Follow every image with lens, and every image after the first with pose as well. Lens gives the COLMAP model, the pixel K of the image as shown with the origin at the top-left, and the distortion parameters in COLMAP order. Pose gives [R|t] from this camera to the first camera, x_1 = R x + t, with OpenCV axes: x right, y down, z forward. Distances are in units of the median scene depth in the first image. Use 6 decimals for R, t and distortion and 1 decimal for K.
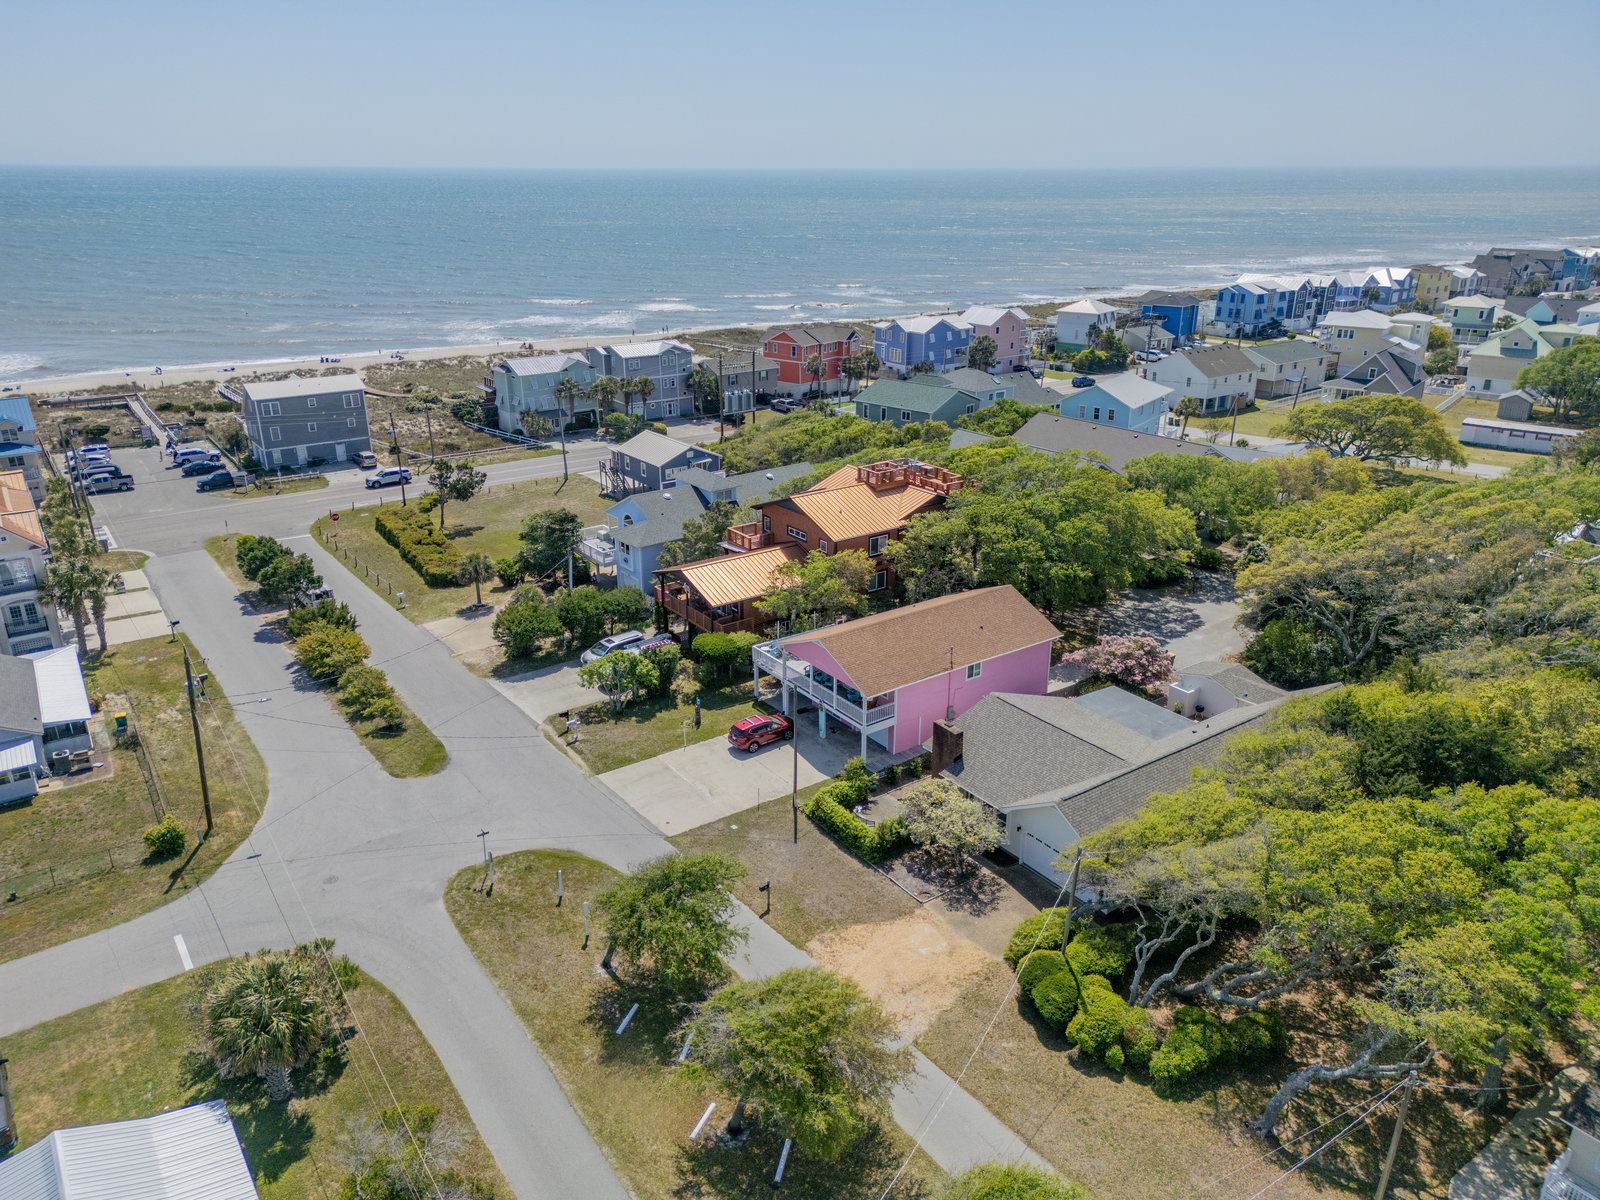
lens RADIAL K [[1122.6, 0, 800.0], [0, 1122.6, 600.0], [0, 0, 1]] dist [0.072406, -0.066862]
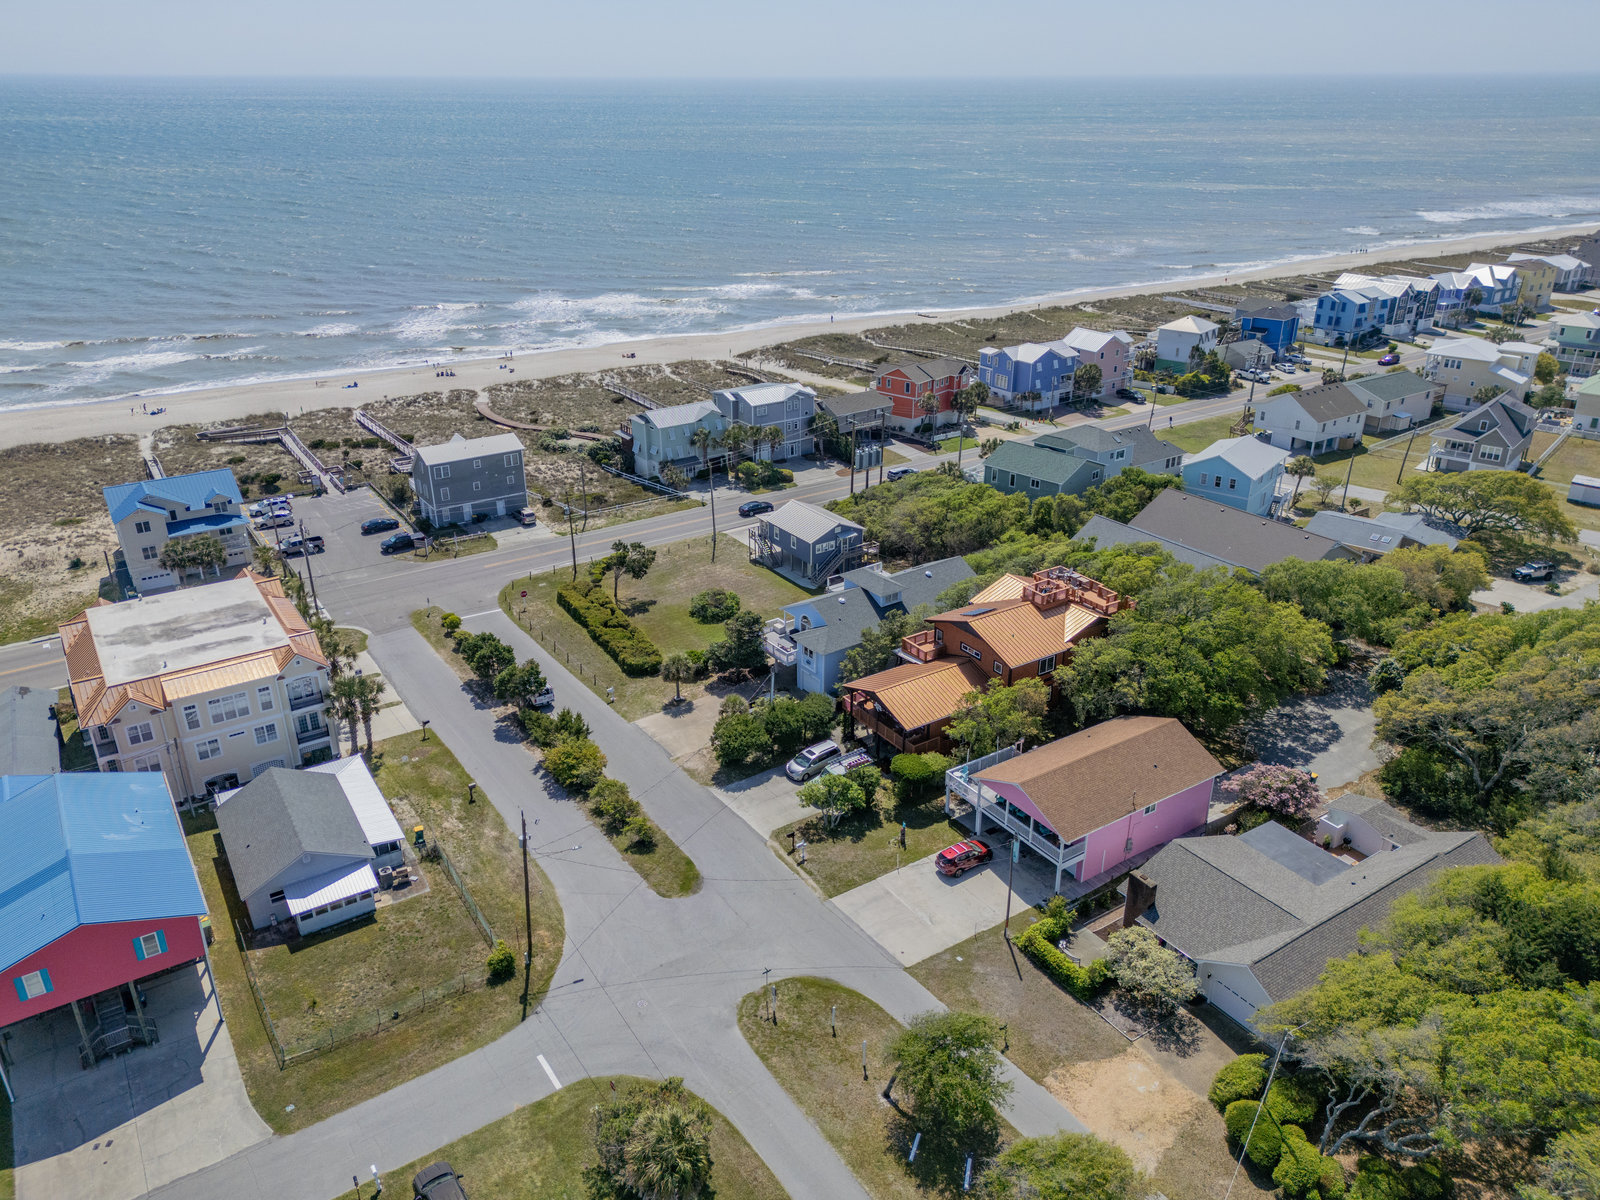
lens RADIAL K [[1157.9, 0, 800.0], [0, 1157.9, 600.0], [0, 0, 1]] dist [0.071137, -0.063339]
pose [[0.999427, 0.010750, -0.032098, -0.144523], [-0.008848, 0.998230, 0.058806, -0.187122], [0.032673, -0.058488, 0.997753, -0.163154]]
